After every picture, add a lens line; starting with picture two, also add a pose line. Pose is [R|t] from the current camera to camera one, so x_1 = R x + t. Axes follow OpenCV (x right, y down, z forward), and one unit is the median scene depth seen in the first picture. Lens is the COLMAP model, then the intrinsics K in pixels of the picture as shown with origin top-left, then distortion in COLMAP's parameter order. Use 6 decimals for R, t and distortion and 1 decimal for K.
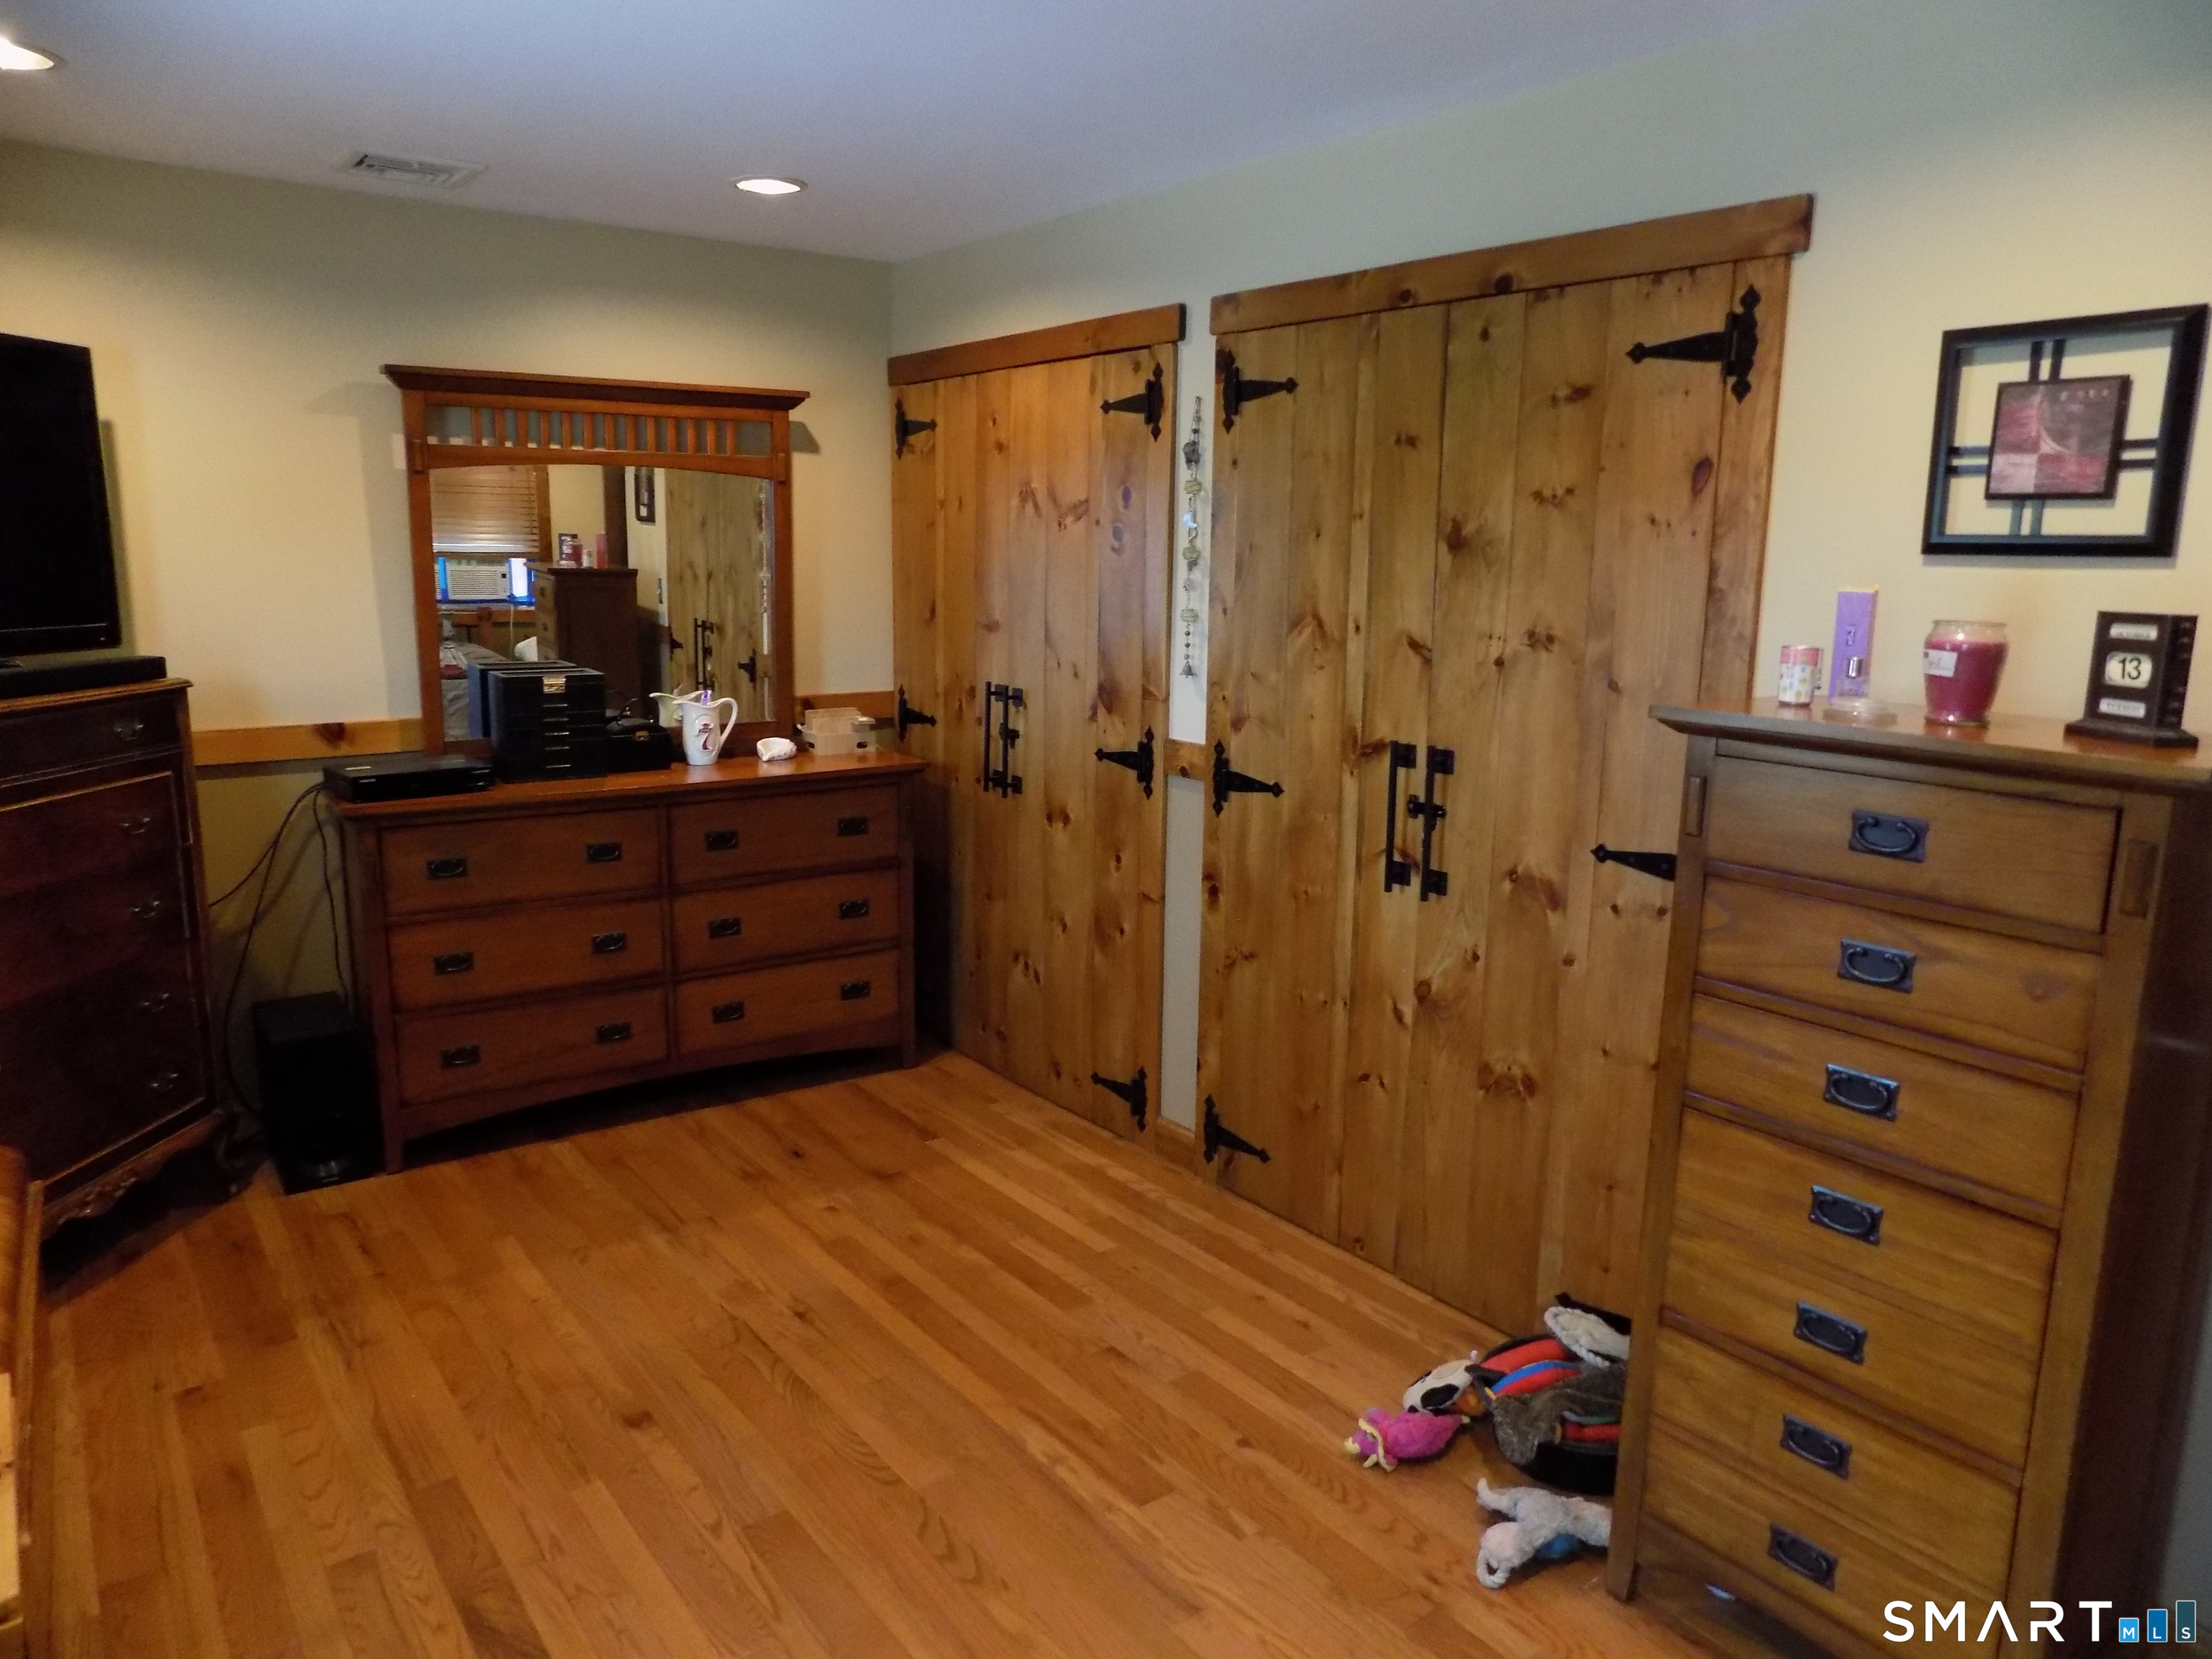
lens RADIAL K [[1524.0, 0, 1106.0], [0, 1524.0, 829.5], [0, 0, 1]] dist [-0.134188, 0.123702]
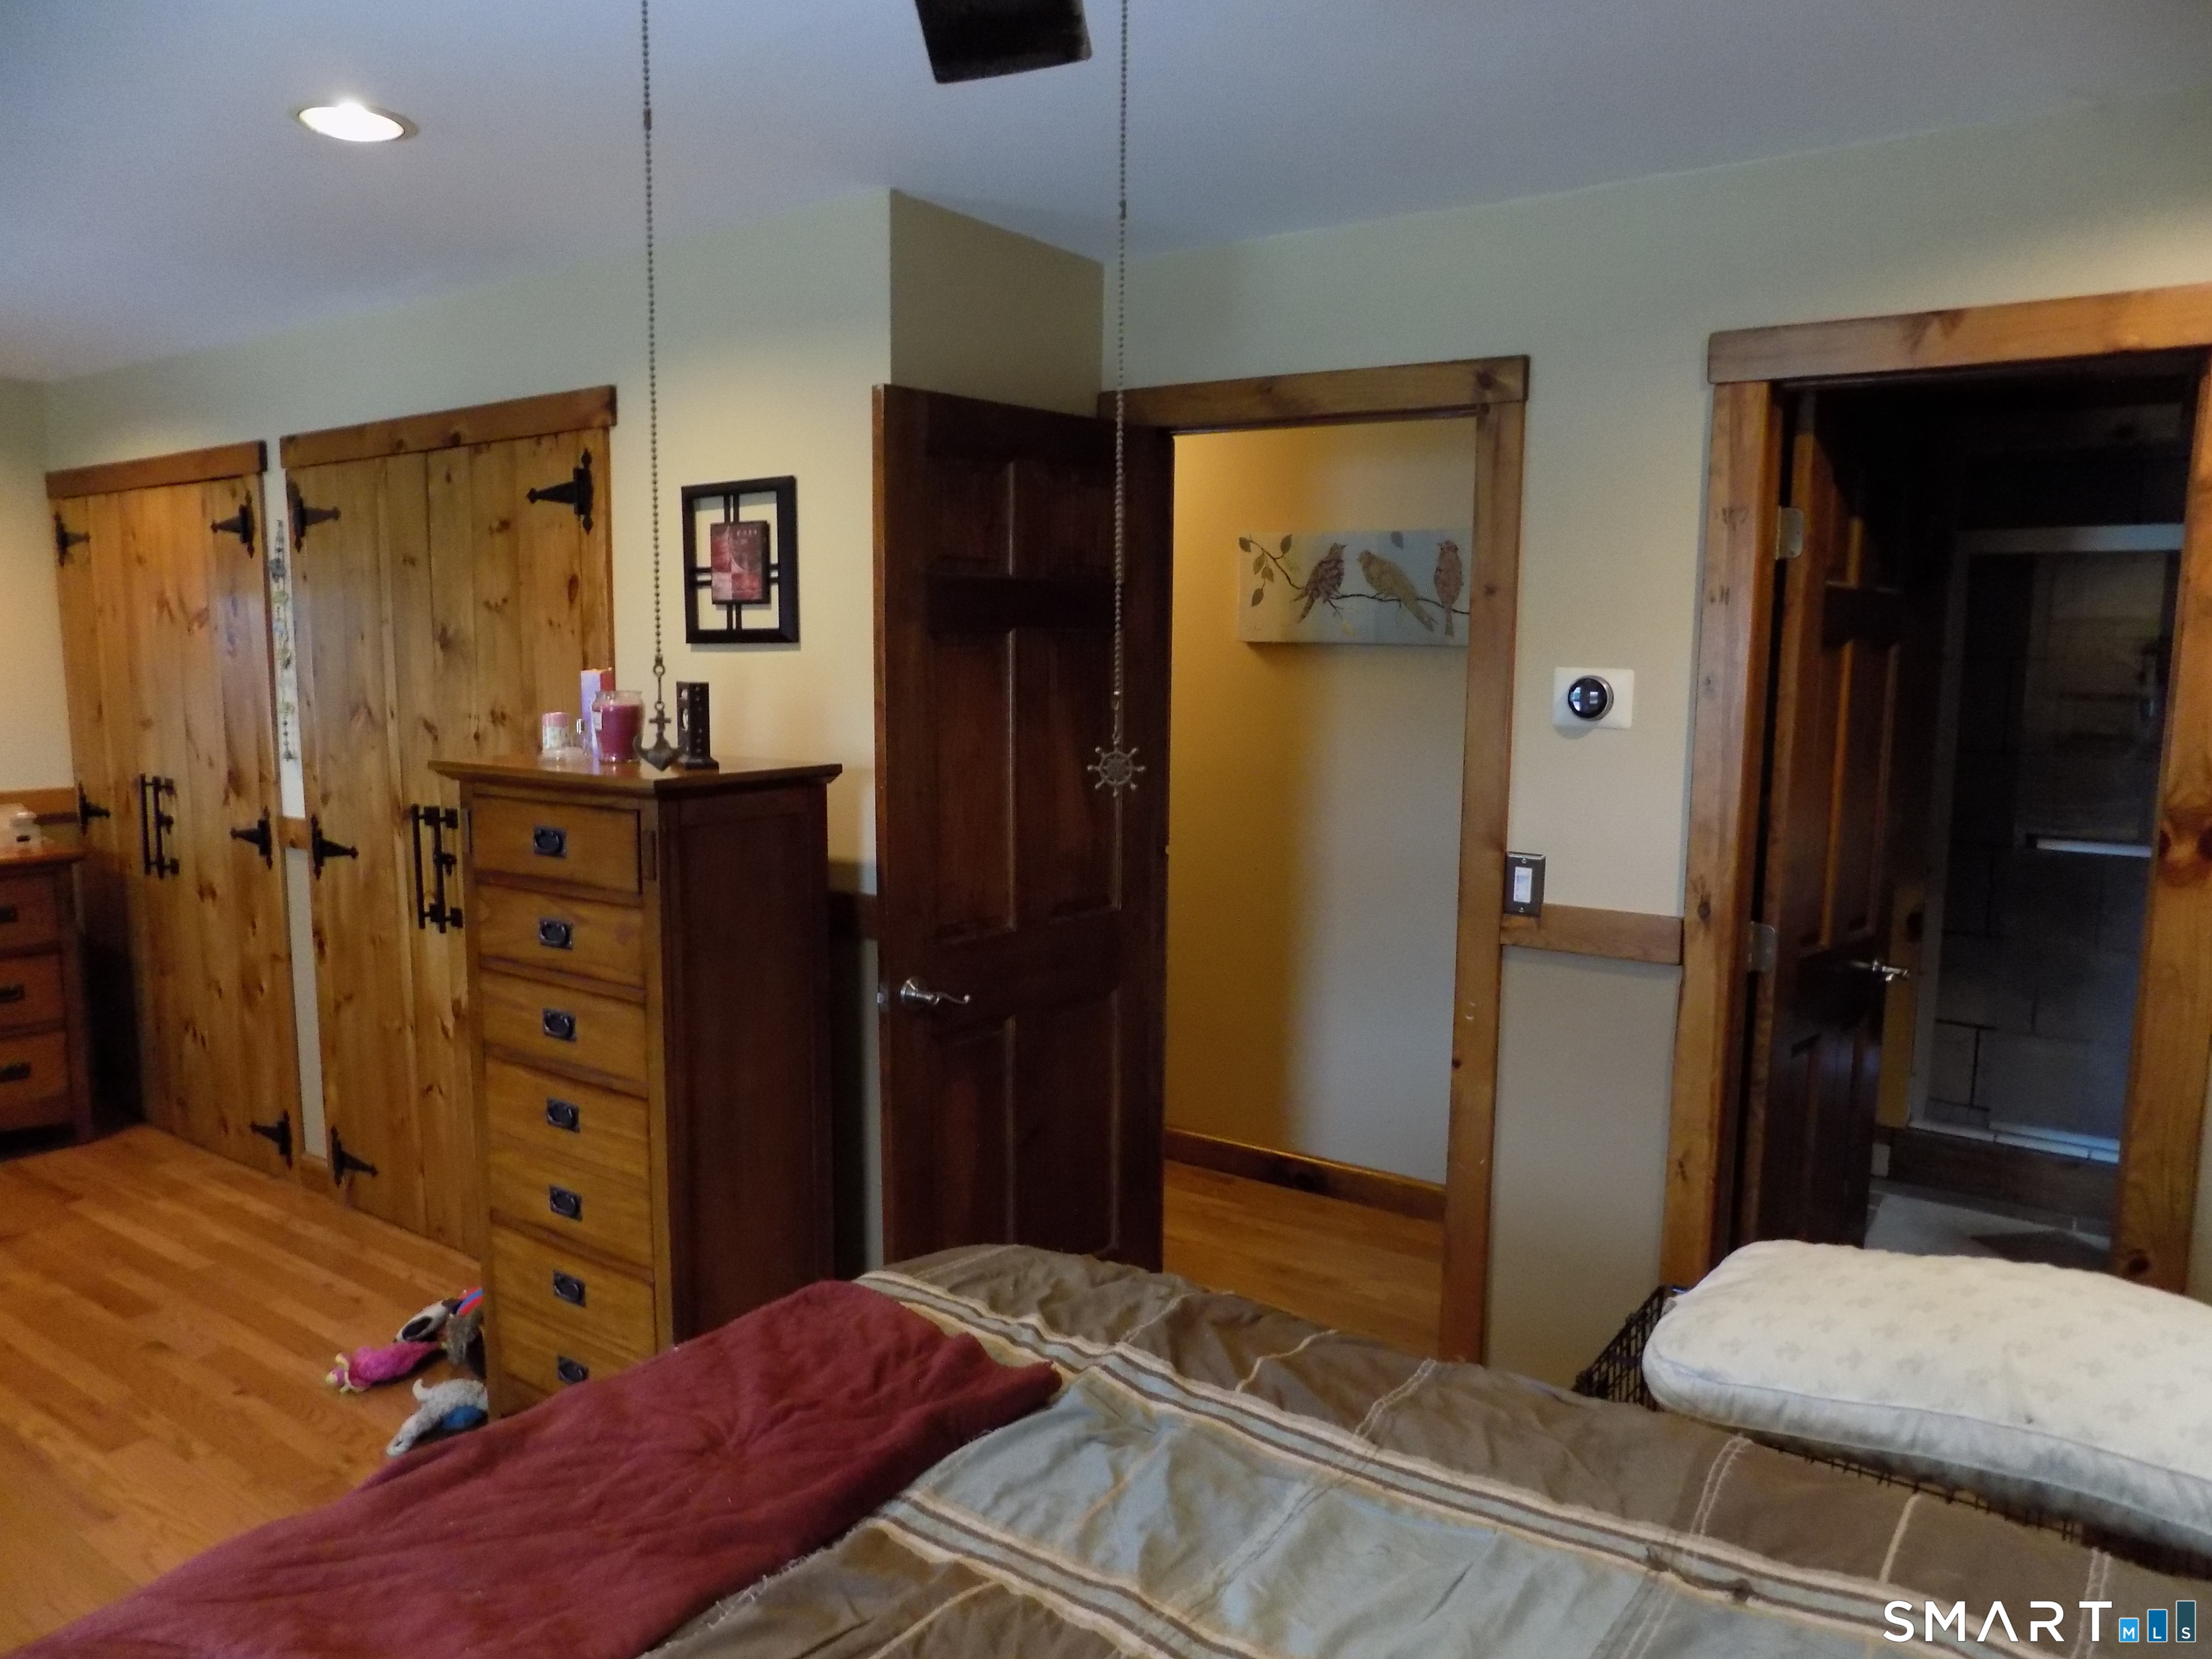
lens RADIAL K [[1499.0, 0, 1110.4], [0, 1499.0, 812.9], [0, 0, 1]] dist [-0.093959, 0.082178]
pose [[0.940364, -0.048976, 0.336626, 0.294560], [0.071585, 0.995913, -0.055077, 0.050253], [-0.332553, 0.075889, 0.940026, -0.282605]]
